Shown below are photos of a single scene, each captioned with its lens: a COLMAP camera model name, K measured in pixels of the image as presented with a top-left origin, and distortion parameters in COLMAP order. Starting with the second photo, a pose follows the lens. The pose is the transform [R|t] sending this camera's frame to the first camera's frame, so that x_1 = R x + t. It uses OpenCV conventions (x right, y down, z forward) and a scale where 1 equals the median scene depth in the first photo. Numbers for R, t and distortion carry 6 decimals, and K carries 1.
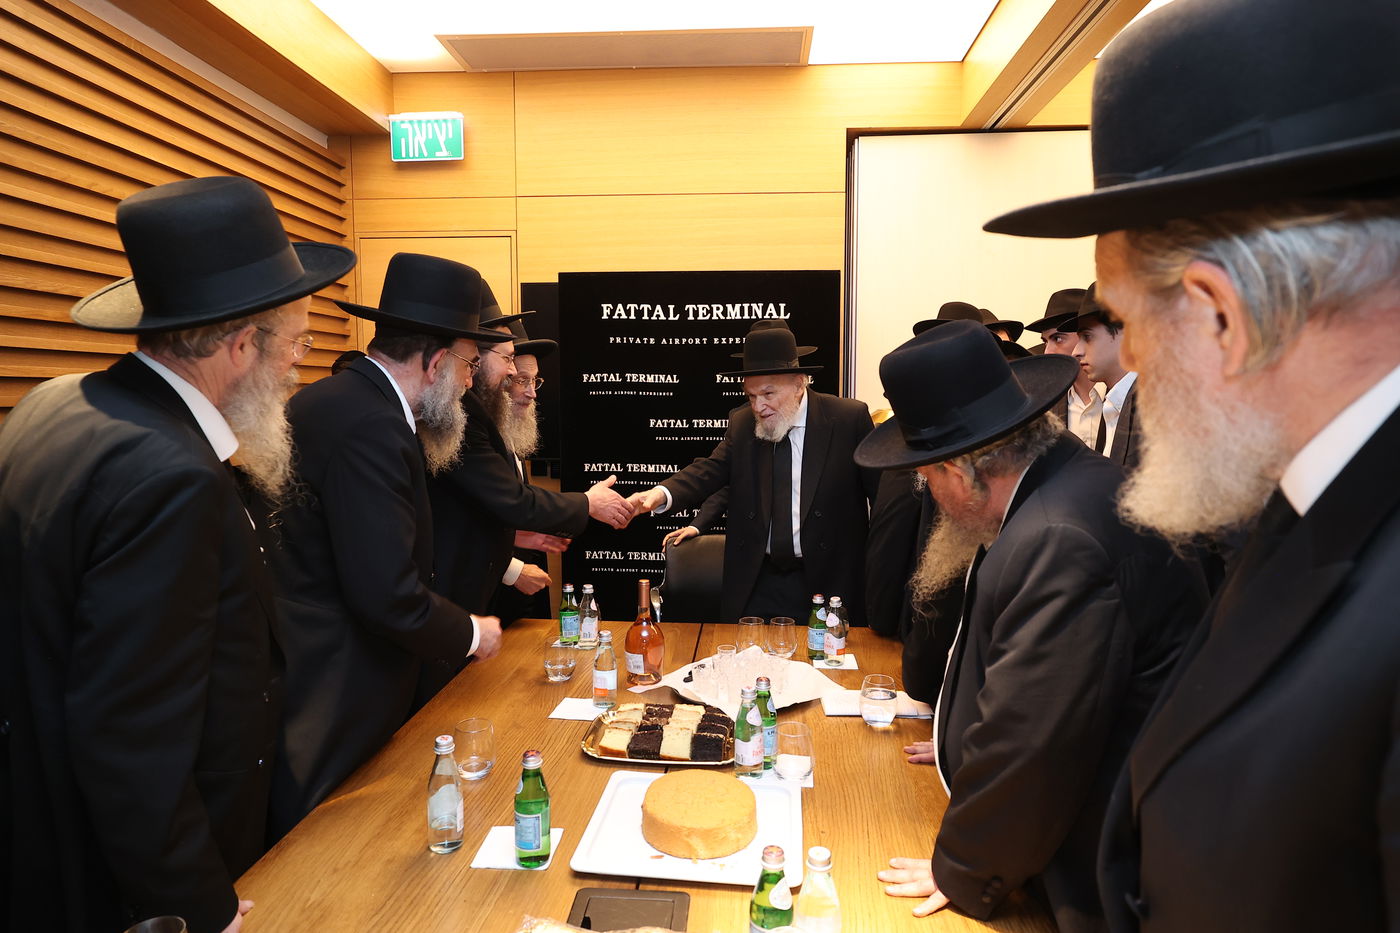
lens RADIAL K [[832.3, 0, 692.3], [0, 832.3, 467.4], [0, 0, 1]] dist [0.004421, 0.018717]
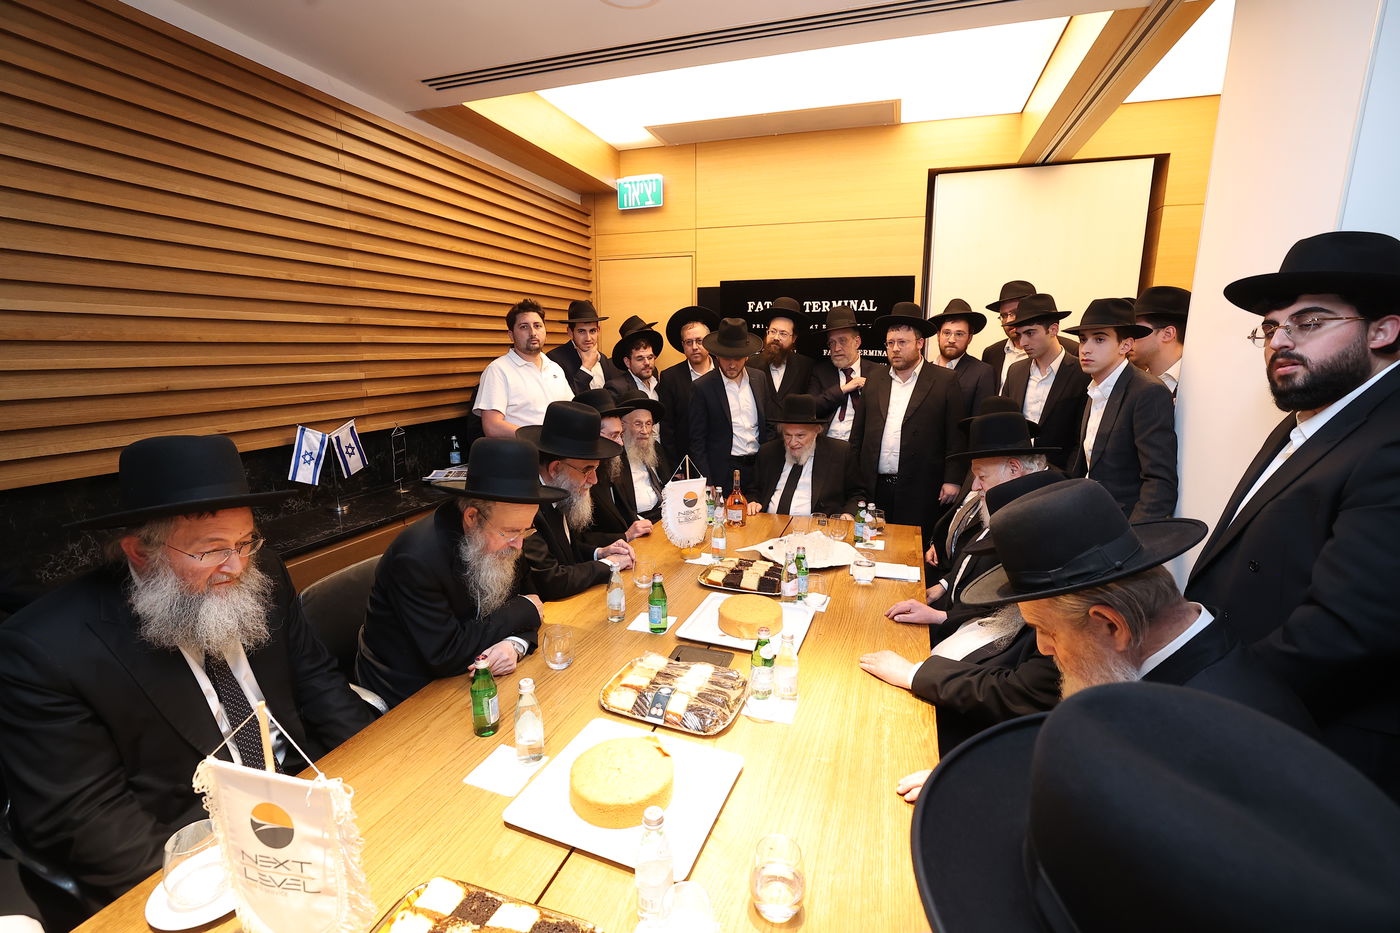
lens RADIAL K [[602.7, 0, 701.2], [0, 602.7, 467.4], [0, 0, 1]] dist [-0.027241, 0.004851]
pose [[0.971430, 0.045793, -0.232867, 0.076548], [-0.020734, 0.993832, 0.108944, -0.016770], [0.236420, -0.101003, 0.966387, -0.096203]]
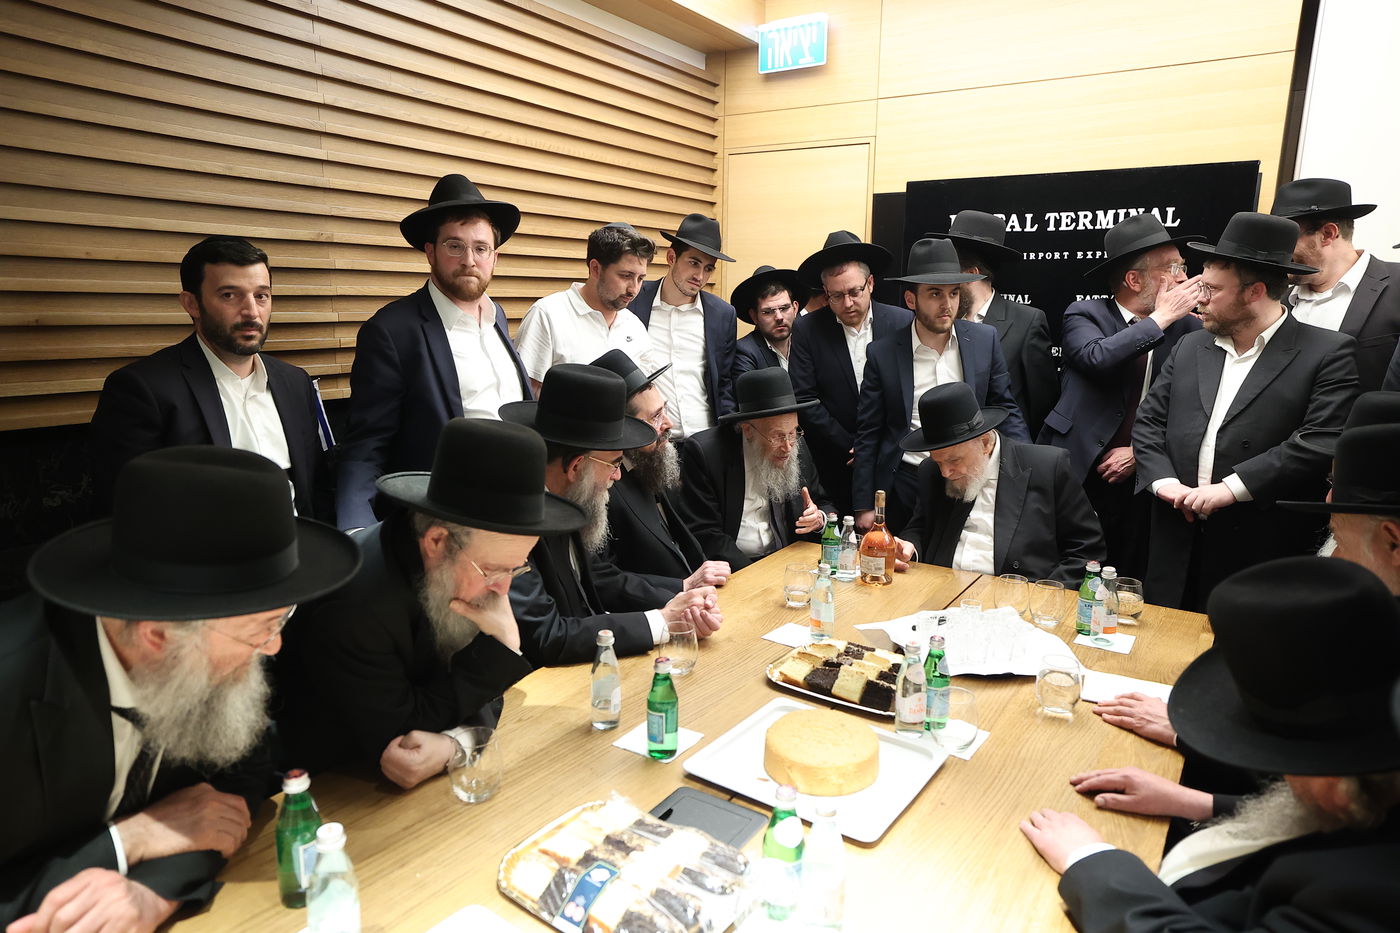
lens RADIAL K [[888.0, 0, 713.9], [0, 888.0, 466.9], [0, 0, 1]] dist [-0.002812, 0.028176]
pose [[0.881123, 0.102168, -0.461719, 0.141967], [-0.056927, 0.992198, 0.110913, -0.016338], [0.469448, -0.071444, 0.880065, 0.005620]]
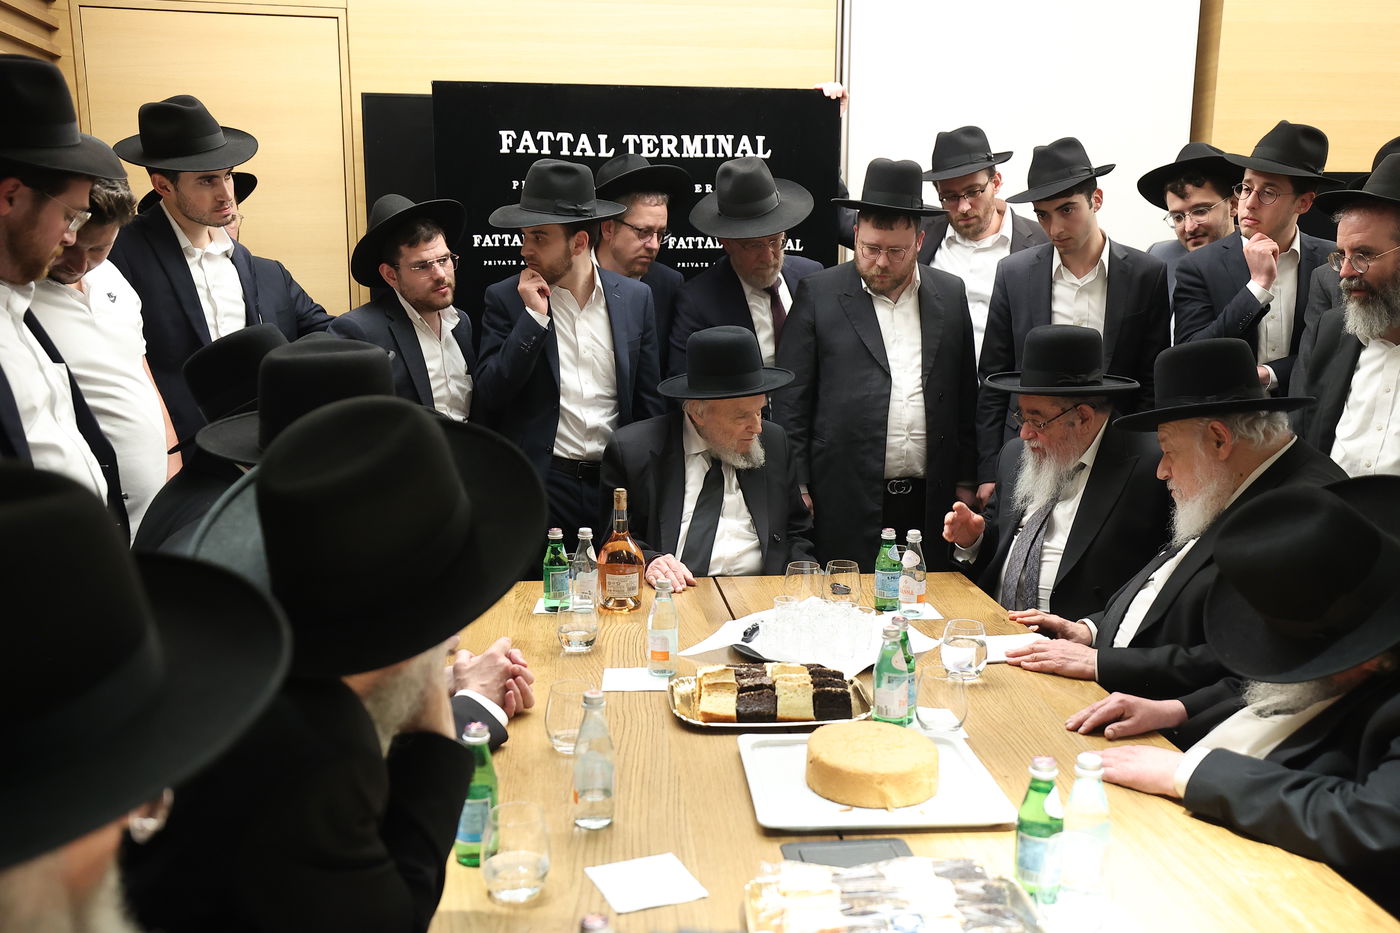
lens RADIAL K [[1323.4, 0, 698.3], [0, 1323.4, 473.7], [0, 0, 1]] dist [0.075538, 0.000000]
pose [[0.980960, -0.028851, 0.192055, -0.168506], [0.014644, 0.997077, 0.074983, 0.003651], [-0.193657, -0.070743, 0.978515, -0.114972]]
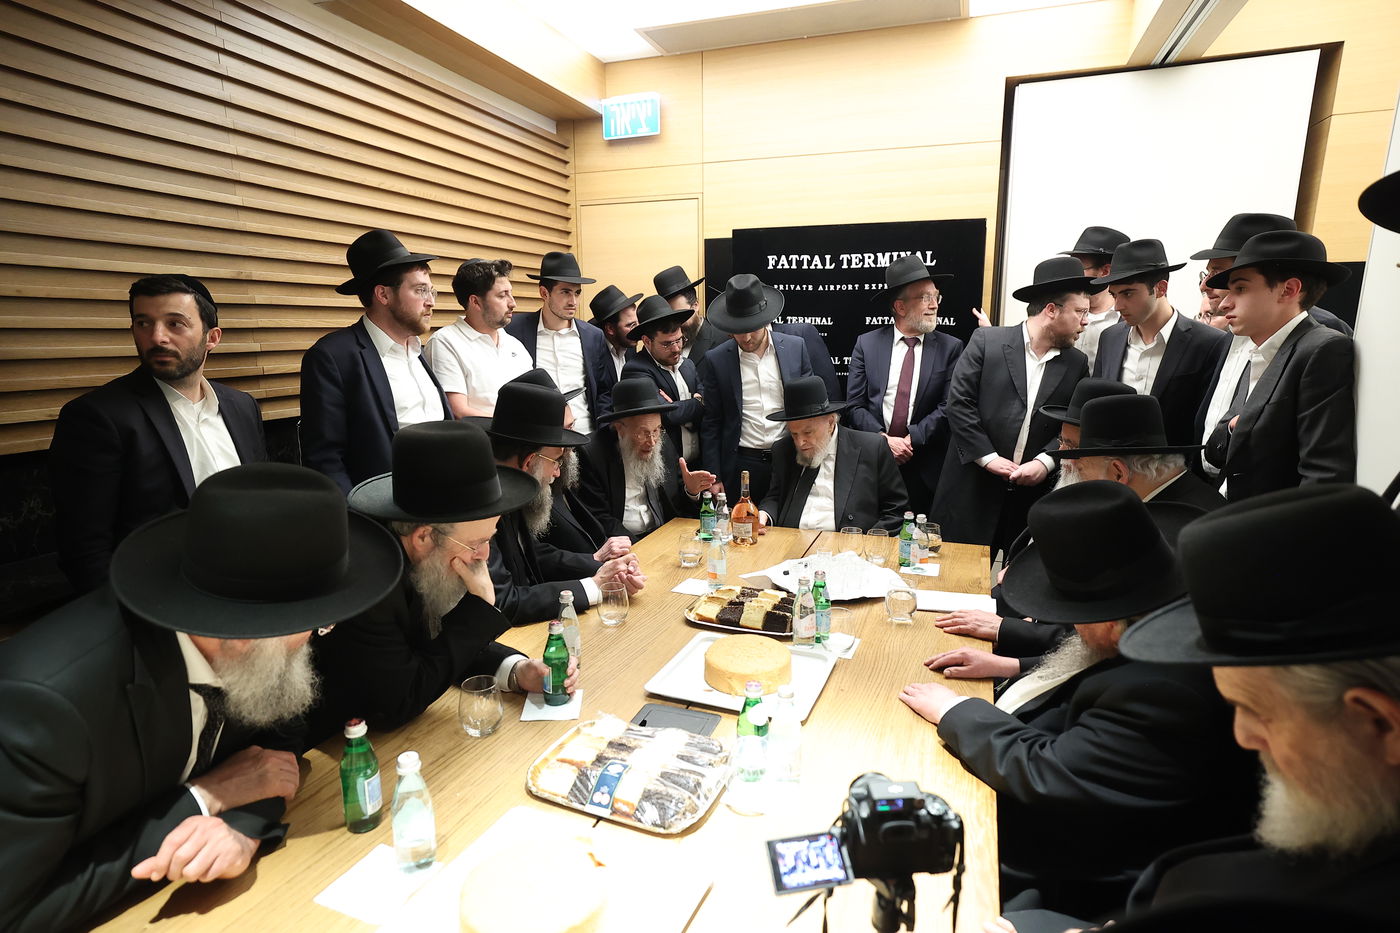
lens RADIAL K [[749.3, 0, 709.2], [0, 749.3, 469.3], [0, 0, 1]] dist [-0.003263, 0.011545]
pose [[0.964887, 0.045311, -0.258727, 0.097035], [-0.019242, 0.994556, 0.102416, -0.006152], [0.261959, -0.093842, 0.960506, -0.052071]]
